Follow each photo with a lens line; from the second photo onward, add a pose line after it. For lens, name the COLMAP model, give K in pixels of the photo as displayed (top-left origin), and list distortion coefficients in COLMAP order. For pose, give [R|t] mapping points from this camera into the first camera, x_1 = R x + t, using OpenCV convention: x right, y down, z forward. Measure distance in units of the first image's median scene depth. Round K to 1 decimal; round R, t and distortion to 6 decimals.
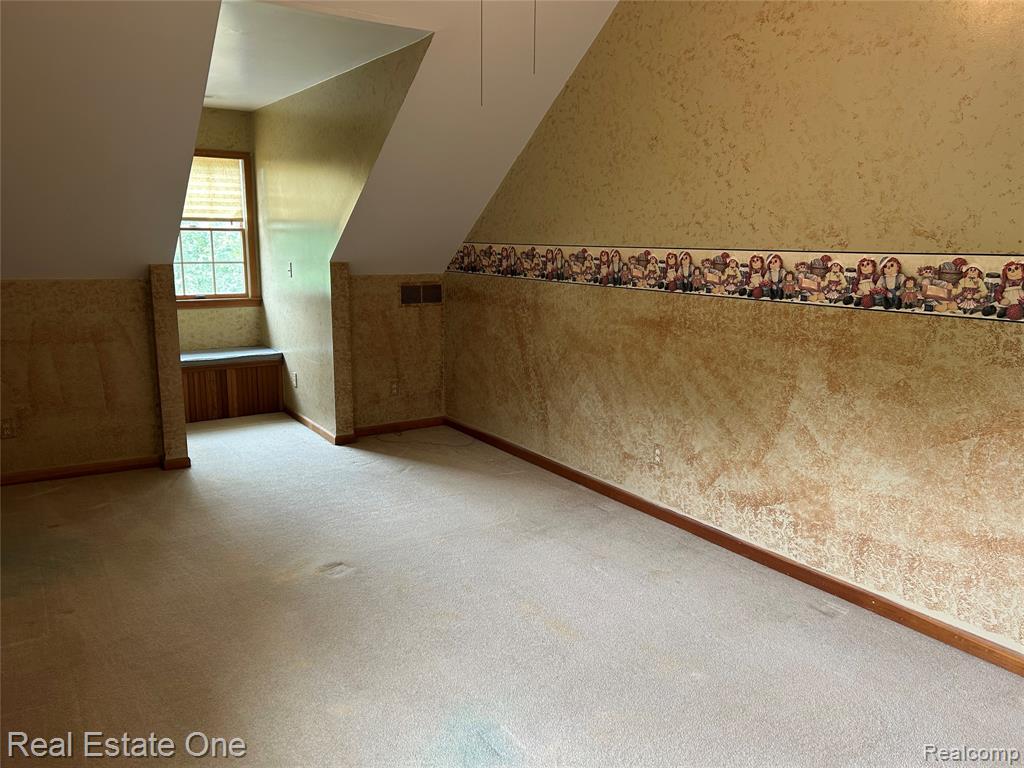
lens RADIAL K [[765.3, 0, 508.0], [0, 765.3, 389.9], [0, 0, 1]] dist [0.046527, -0.062735]
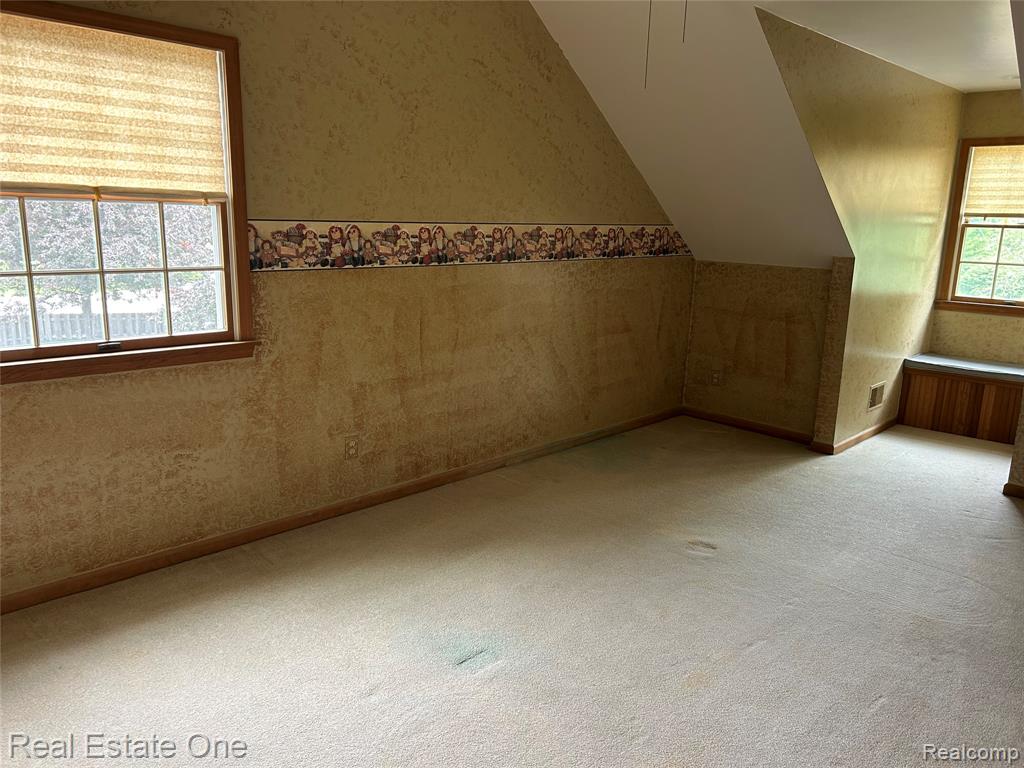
lens RADIAL K [[765.3, 0, 504.8], [0, 765.3, 378.7], [0, 0, 1]] dist [0.046527, -0.062735]
pose [[0.197644, 0.190764, -0.961533, 1.082259], [-0.214090, 0.965603, 0.147565, -0.130389], [0.956610, 0.176690, 0.231686, 0.761300]]
